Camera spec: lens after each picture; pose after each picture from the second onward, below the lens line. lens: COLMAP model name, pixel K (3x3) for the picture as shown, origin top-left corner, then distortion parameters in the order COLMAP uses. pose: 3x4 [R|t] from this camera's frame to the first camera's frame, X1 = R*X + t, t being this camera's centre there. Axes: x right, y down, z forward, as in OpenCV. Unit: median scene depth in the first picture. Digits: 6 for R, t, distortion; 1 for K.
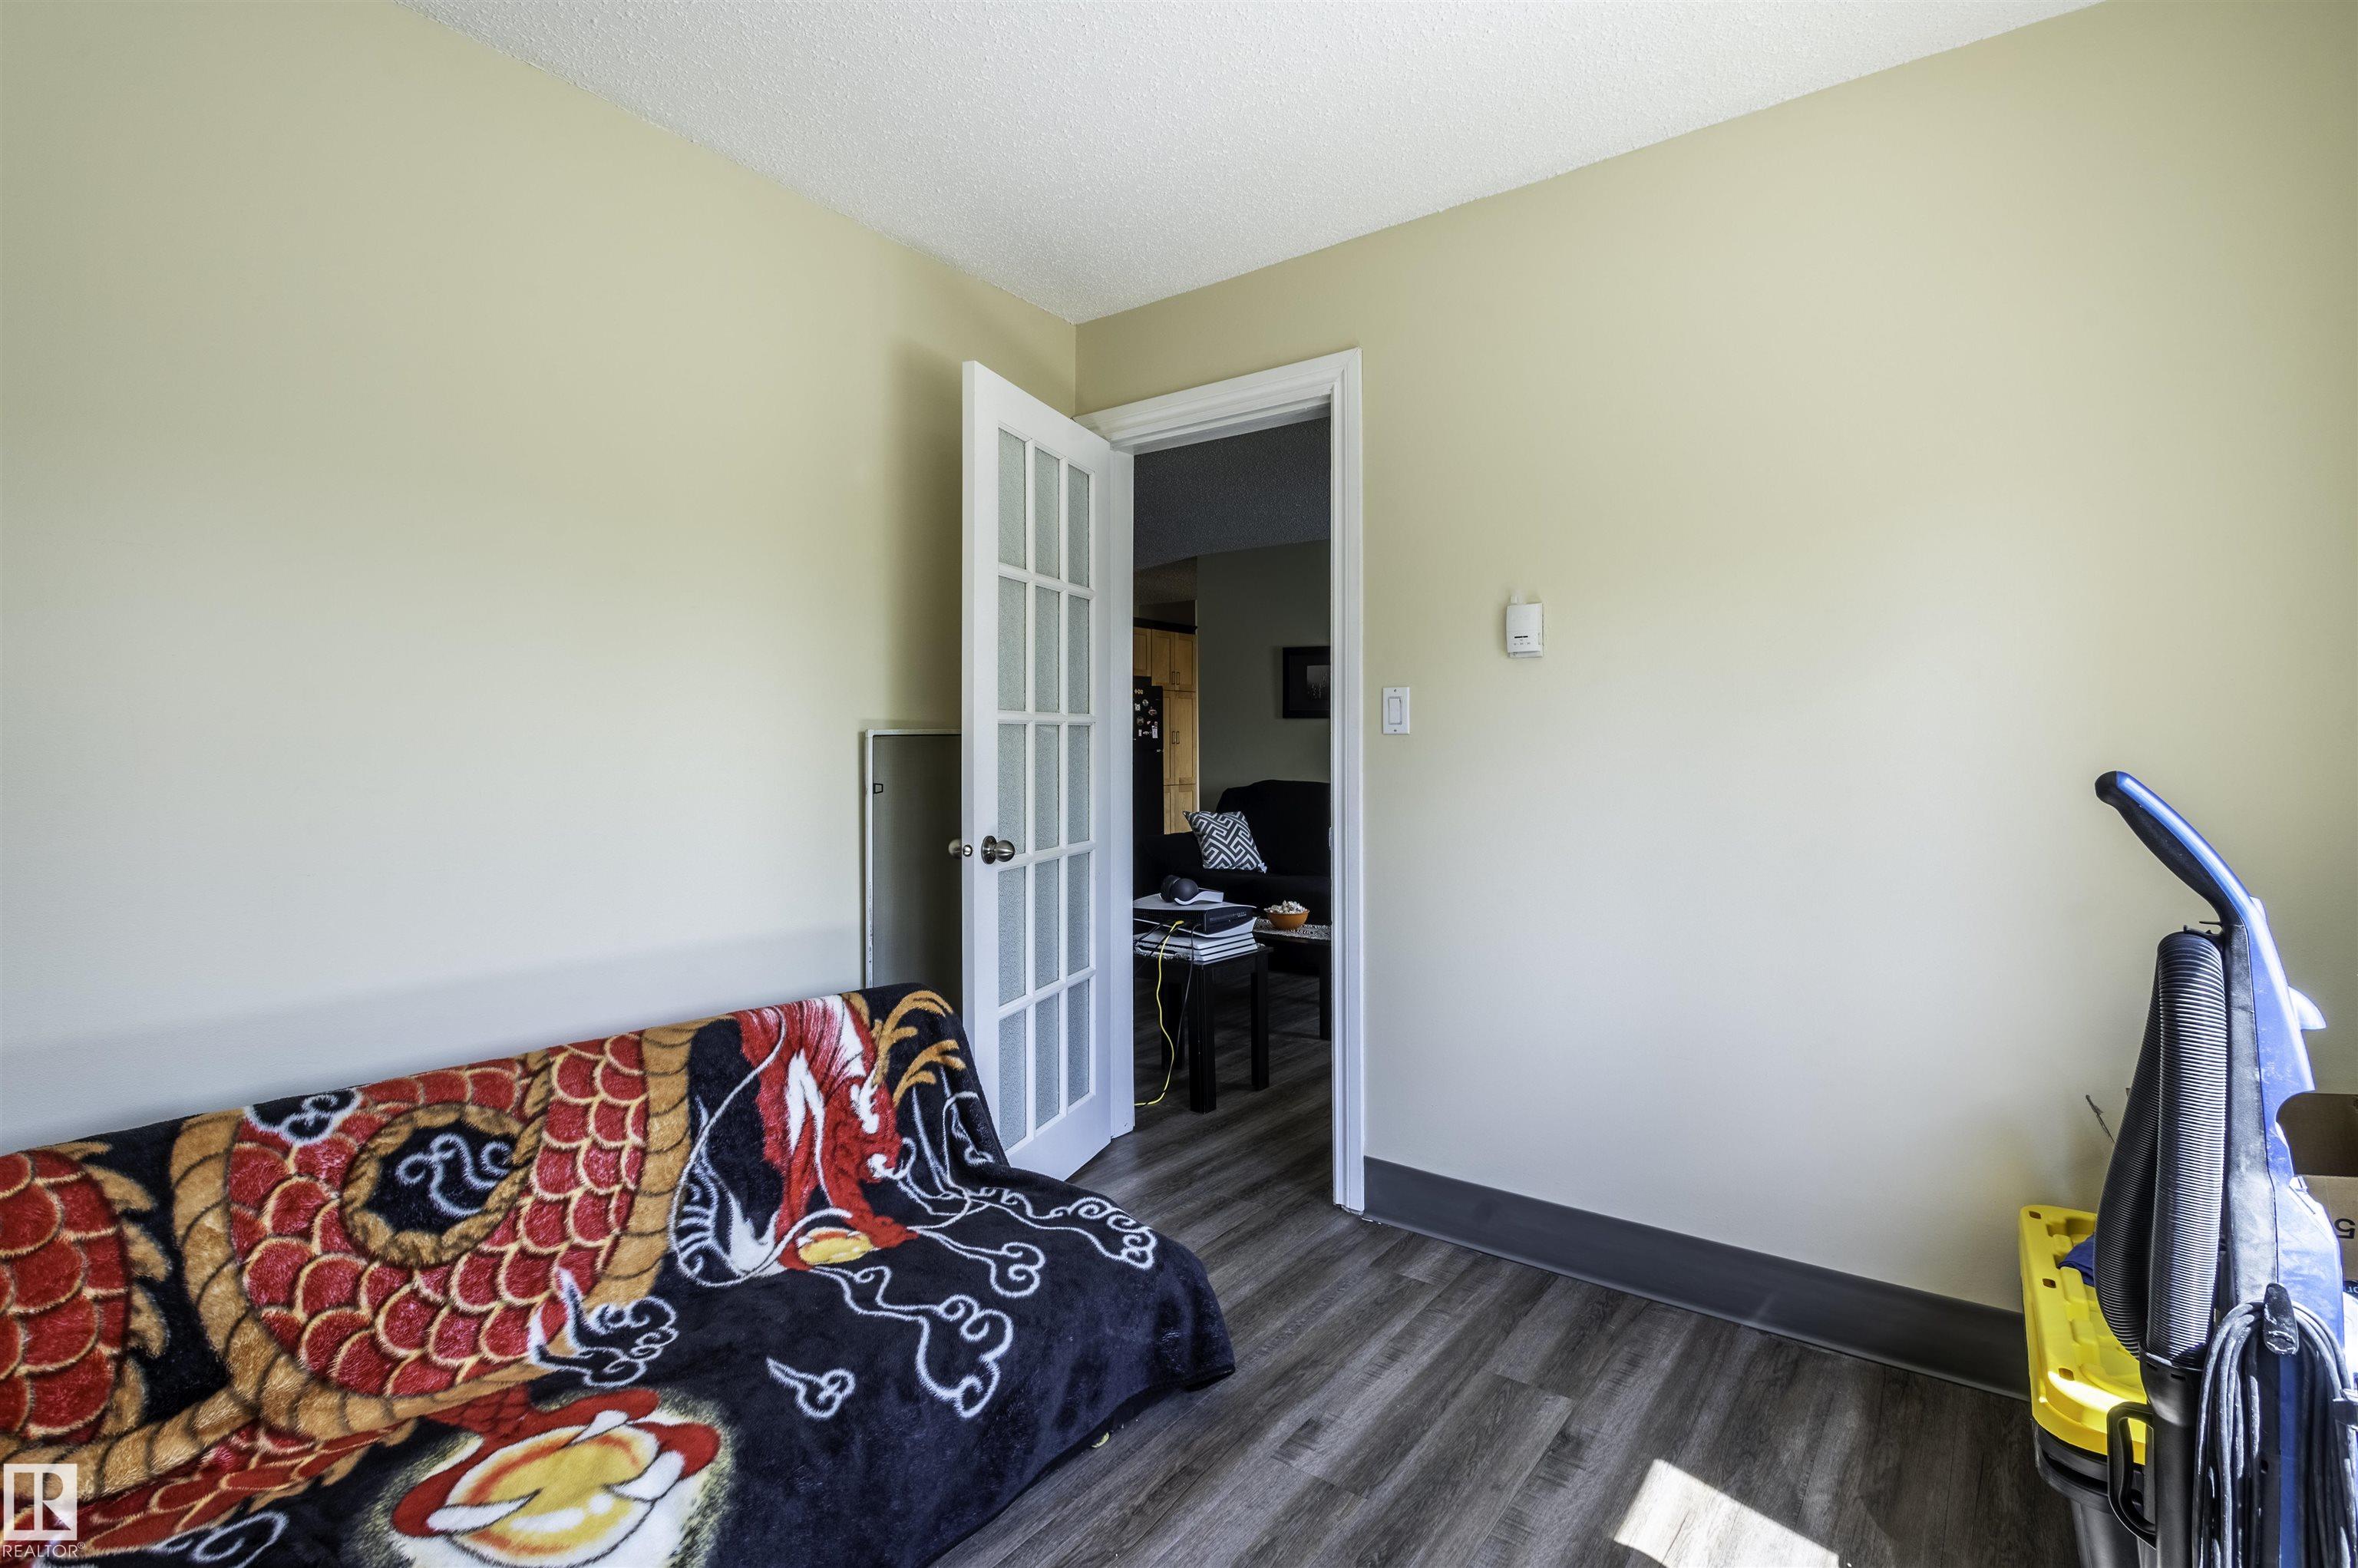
lens RADIAL K [[1129.6, 0, 1171.7], [0, 1129.6, 794.8], [0, 0, 1]] dist [0.006657, -0.003525]
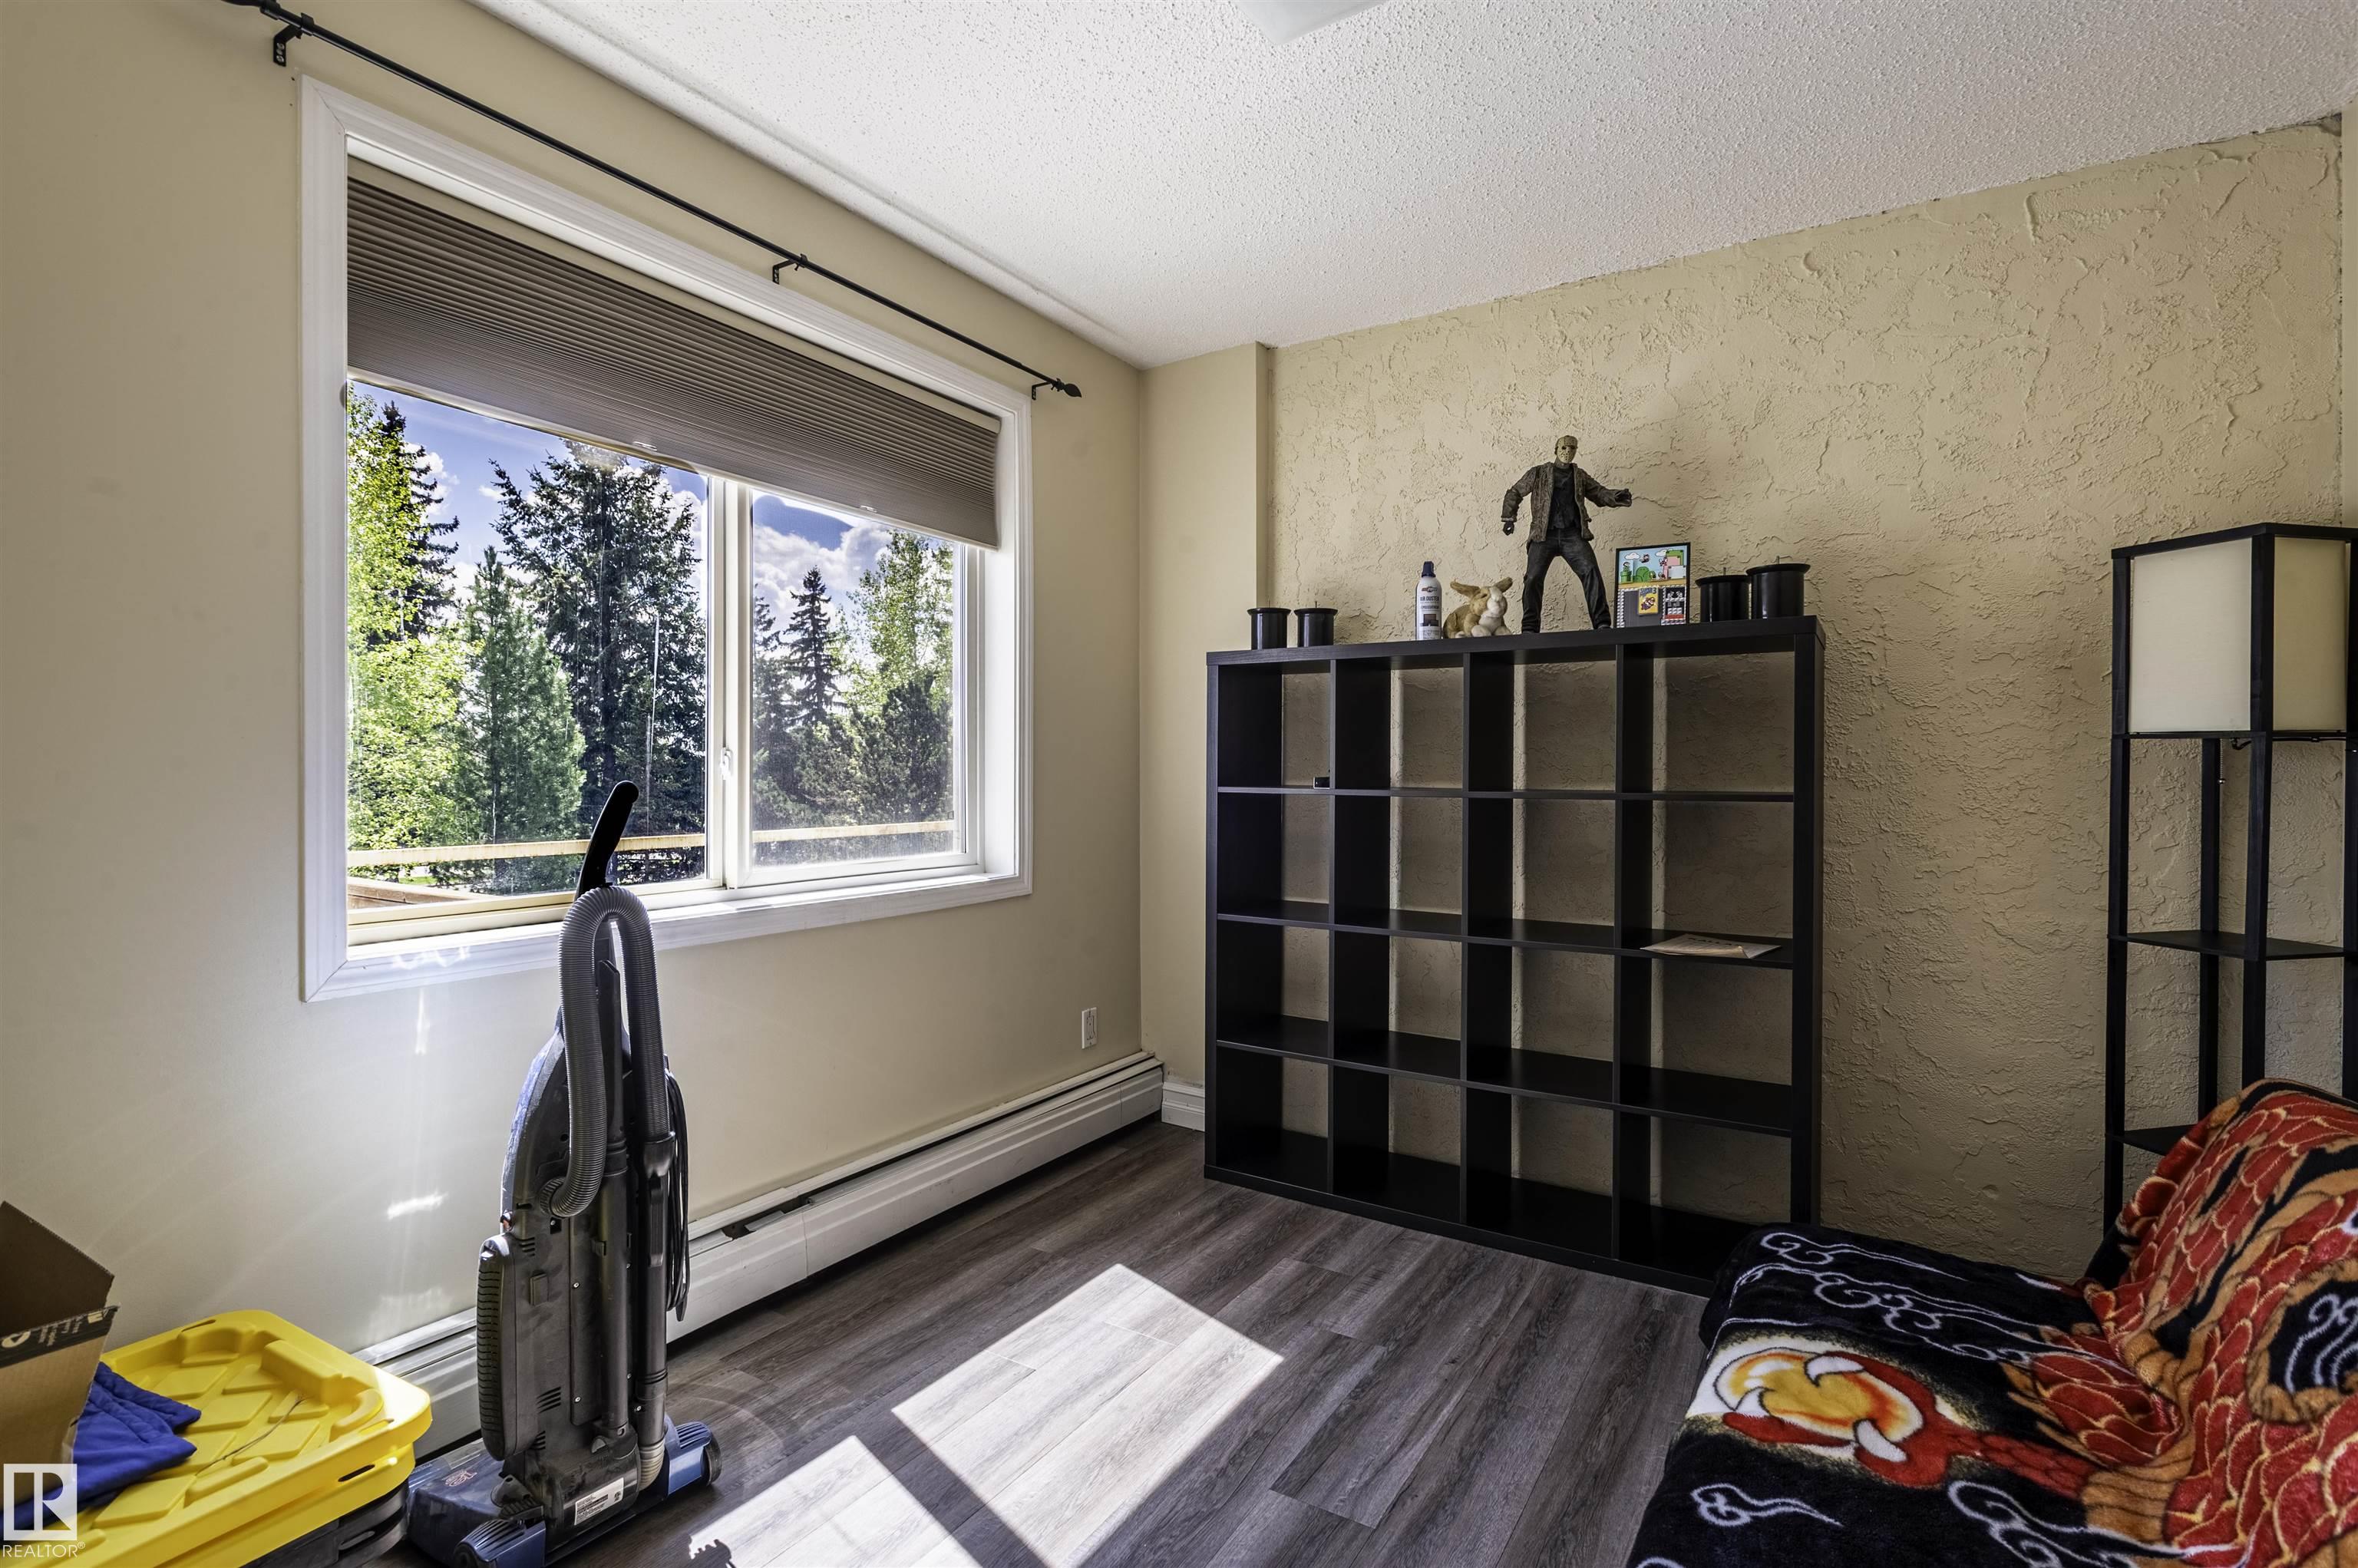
lens RADIAL K [[1106.5, 0, 1197.0], [0, 1106.5, 778.1], [0, 0, 1]] dist [0.019282, -0.010823]
pose [[-0.994809, 0.000216, -0.101756, 0.183772], [-0.004531, 0.998912, 0.046418, -0.066740], [0.101655, 0.046639, -0.993726, 1.786807]]
